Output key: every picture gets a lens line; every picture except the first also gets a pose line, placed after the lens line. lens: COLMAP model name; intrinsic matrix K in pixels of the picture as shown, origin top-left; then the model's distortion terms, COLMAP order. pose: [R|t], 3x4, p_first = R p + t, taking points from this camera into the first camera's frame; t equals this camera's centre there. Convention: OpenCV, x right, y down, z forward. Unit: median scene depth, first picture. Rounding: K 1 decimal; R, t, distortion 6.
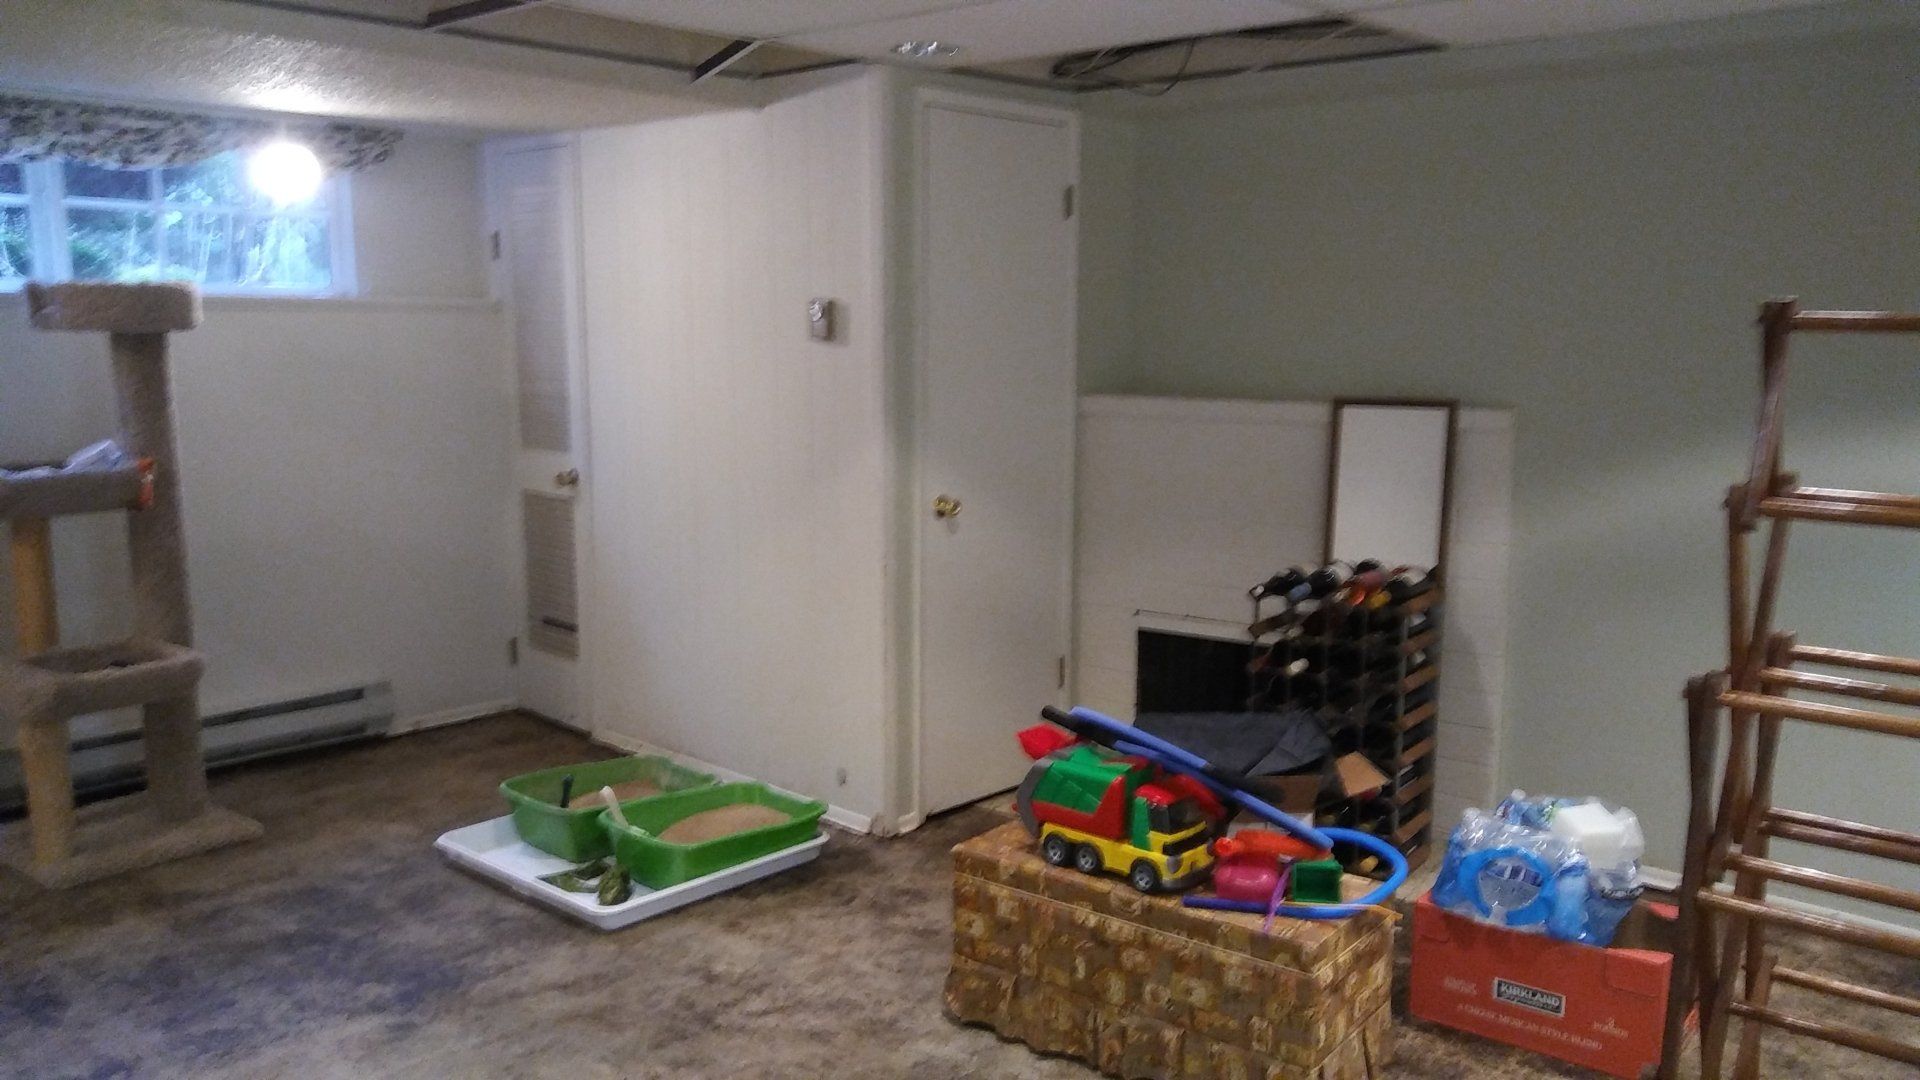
lens RADIAL K [[1518.1, 0, 960.0], [0, 1518.1, 540.0], [0, 0, 1]] dist [0.065980, -0.072484]
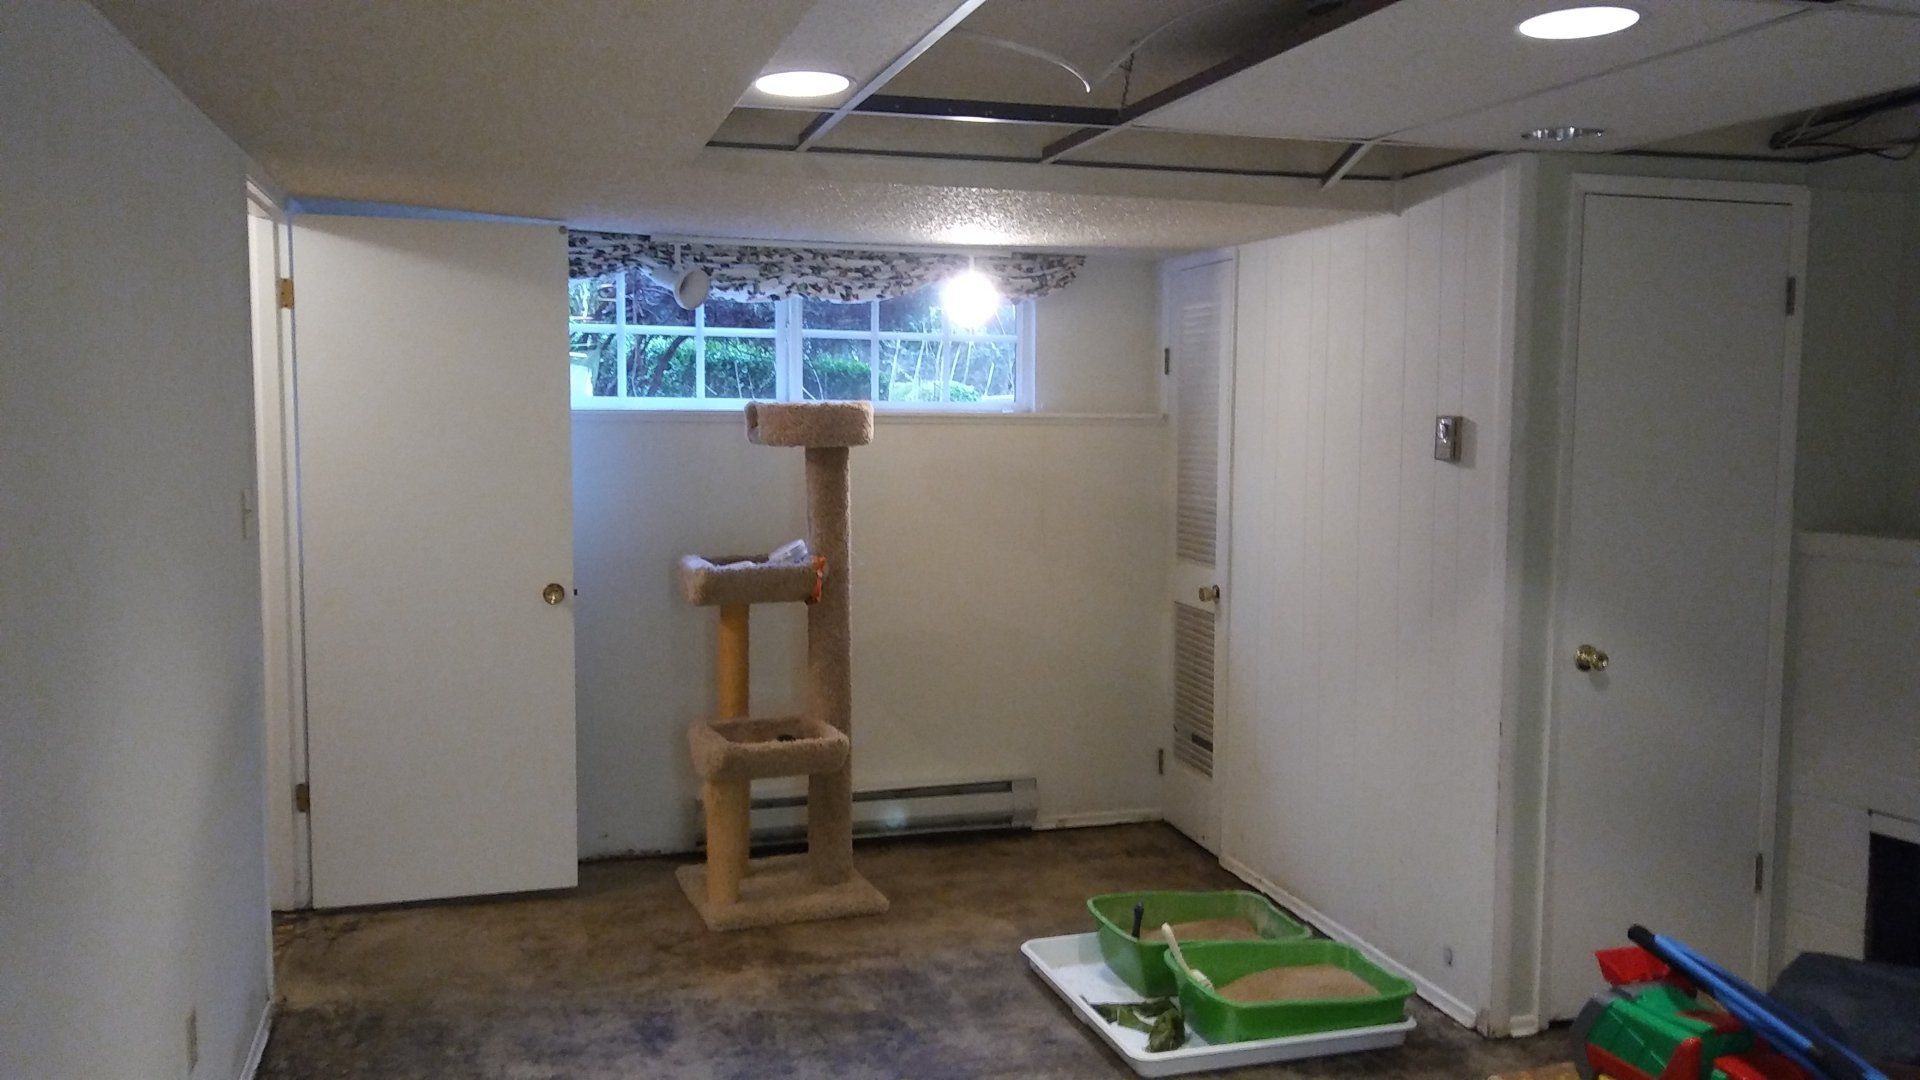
lens RADIAL K [[1518.1, 0, 960.0], [0, 1518.1, 540.0], [0, 0, 1]] dist [0.065980, -0.072484]
pose [[0.863220, 0.043339, -0.502965, 0.115471], [-0.074766, 0.996296, -0.042470, -0.024957], [0.499261, 0.074266, 0.863263, 0.081587]]
